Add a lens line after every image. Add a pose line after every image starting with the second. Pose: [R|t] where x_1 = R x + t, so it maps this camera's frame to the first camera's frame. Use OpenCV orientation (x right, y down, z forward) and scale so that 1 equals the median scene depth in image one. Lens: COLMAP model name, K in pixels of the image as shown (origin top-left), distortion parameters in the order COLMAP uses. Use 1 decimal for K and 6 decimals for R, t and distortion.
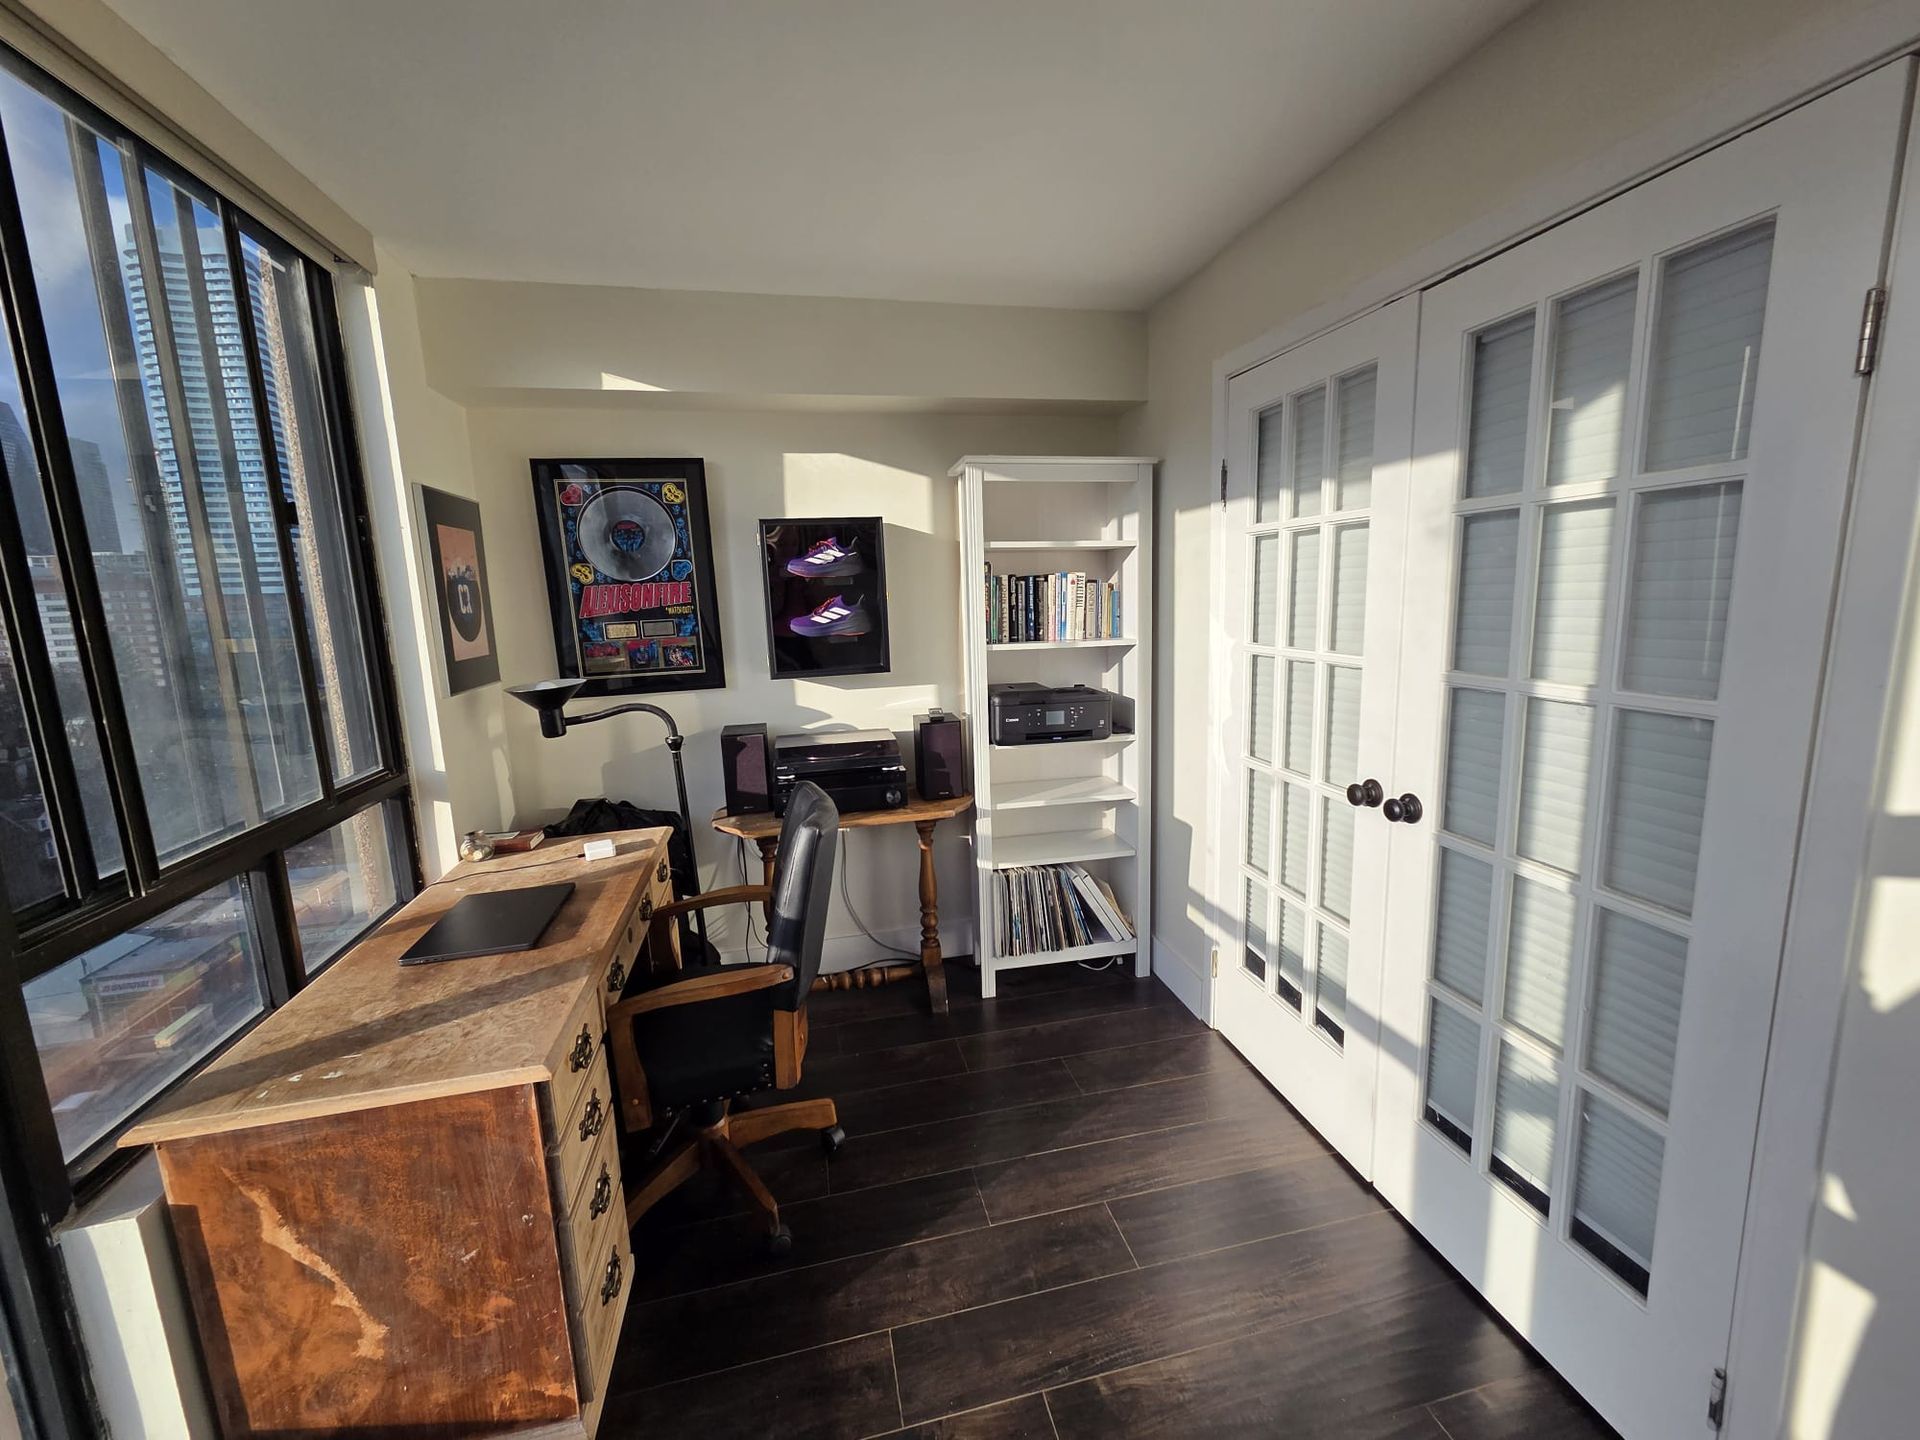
lens RADIAL K [[780.5, 0, 977.2], [0, 780.5, 719.2], [0, 0, 1]] dist [0.004122, -0.001840]
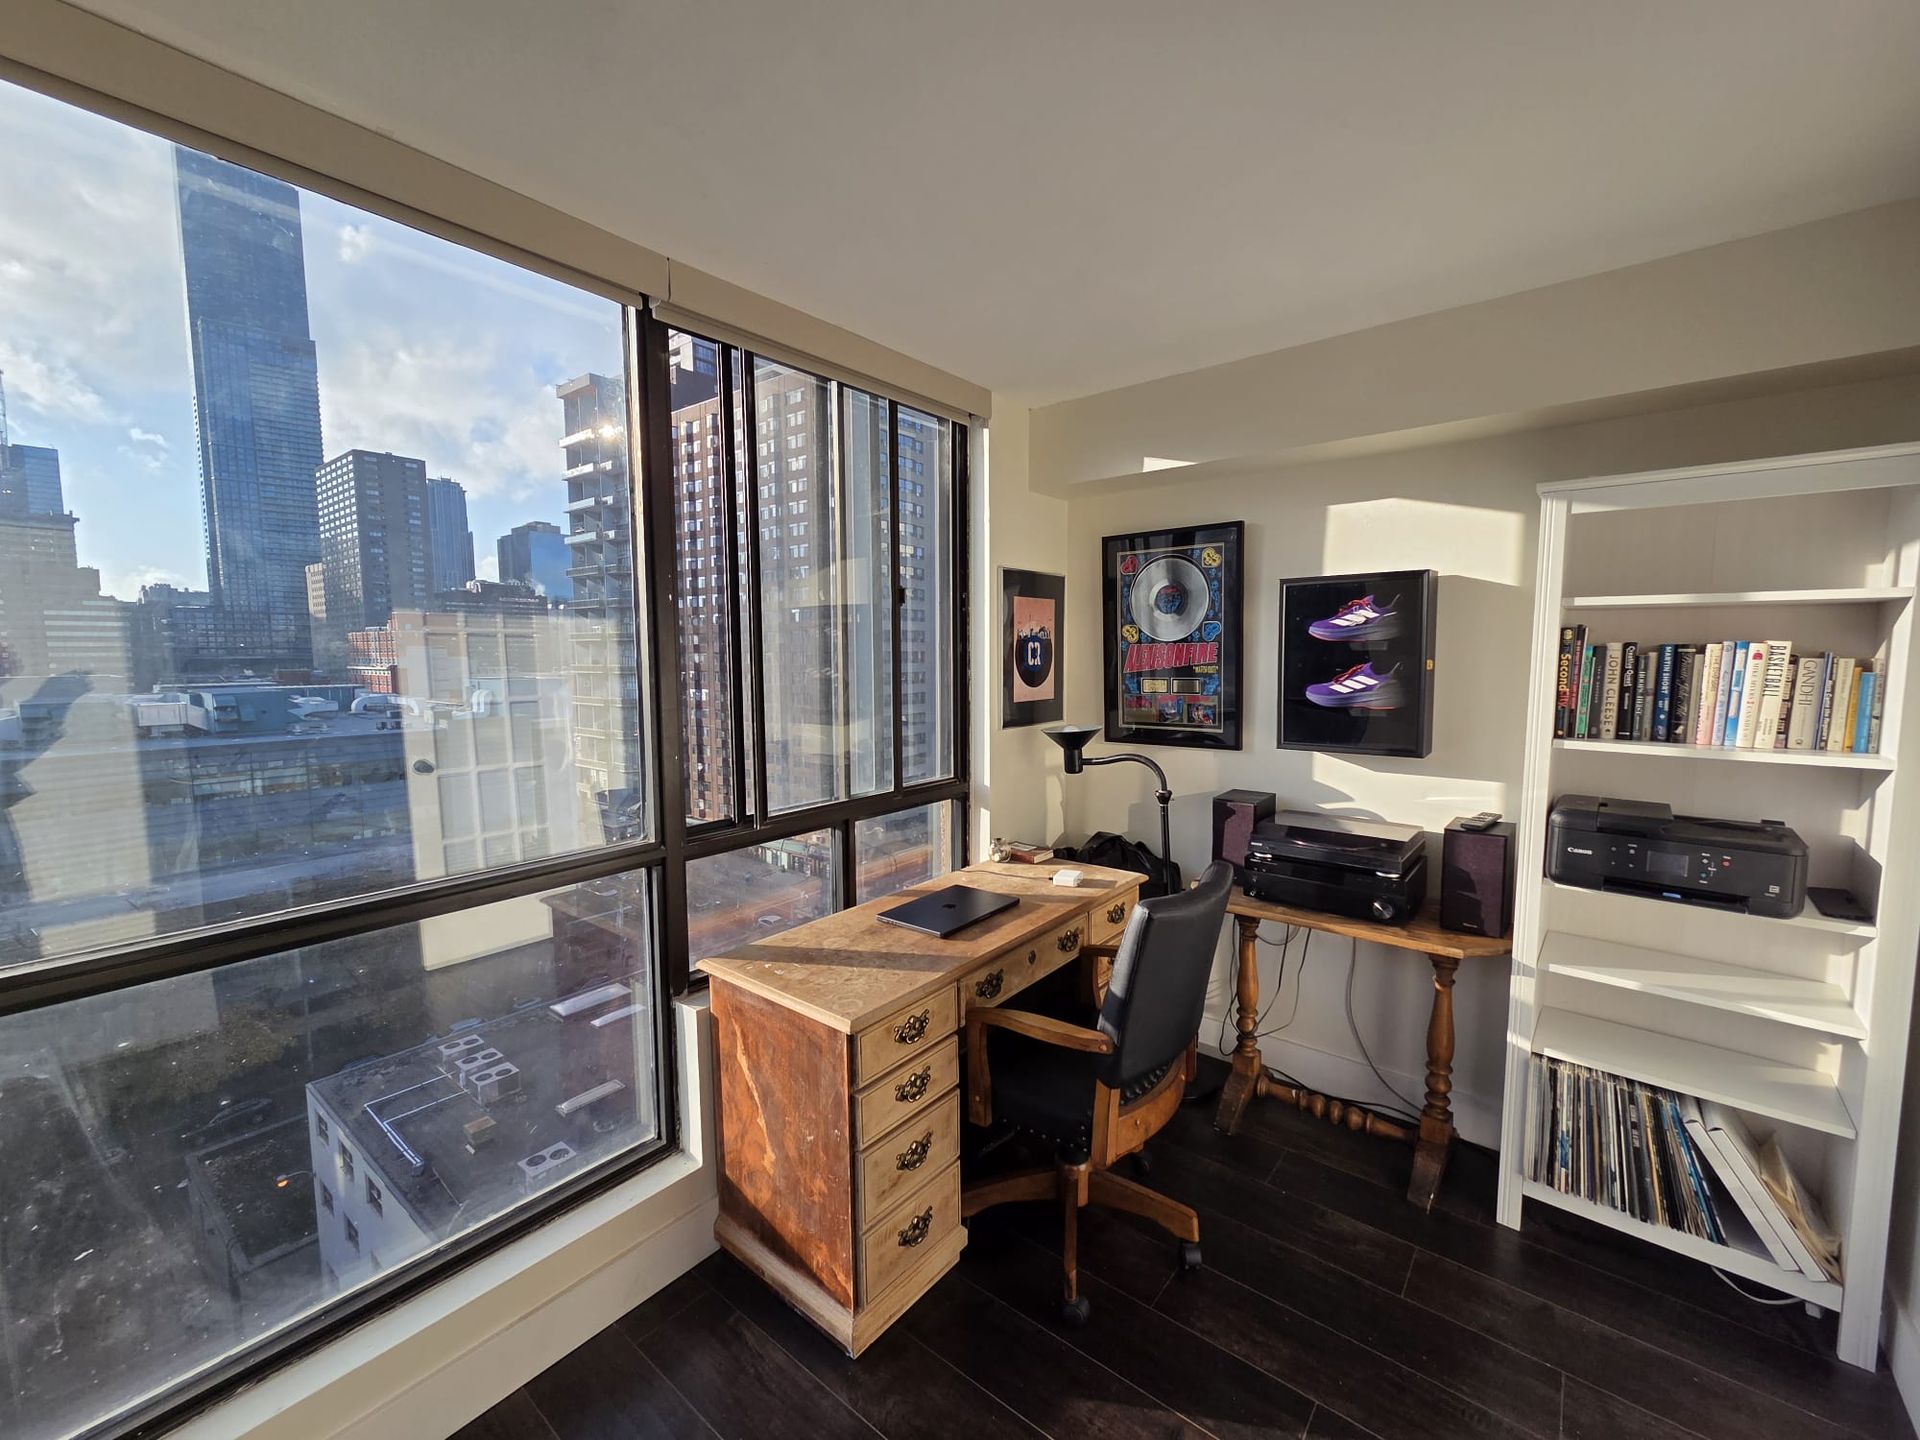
lens RADIAL K [[780.5, 0, 974.5], [0, 780.5, 720.6], [0, 0, 1]] dist [0.004122, -0.001840]
pose [[0.616056, 0.101604, -0.781122, 0.240795], [-0.143319, 0.989552, 0.015683, -0.046675], [0.774555, 0.102287, 0.624181, 0.133754]]
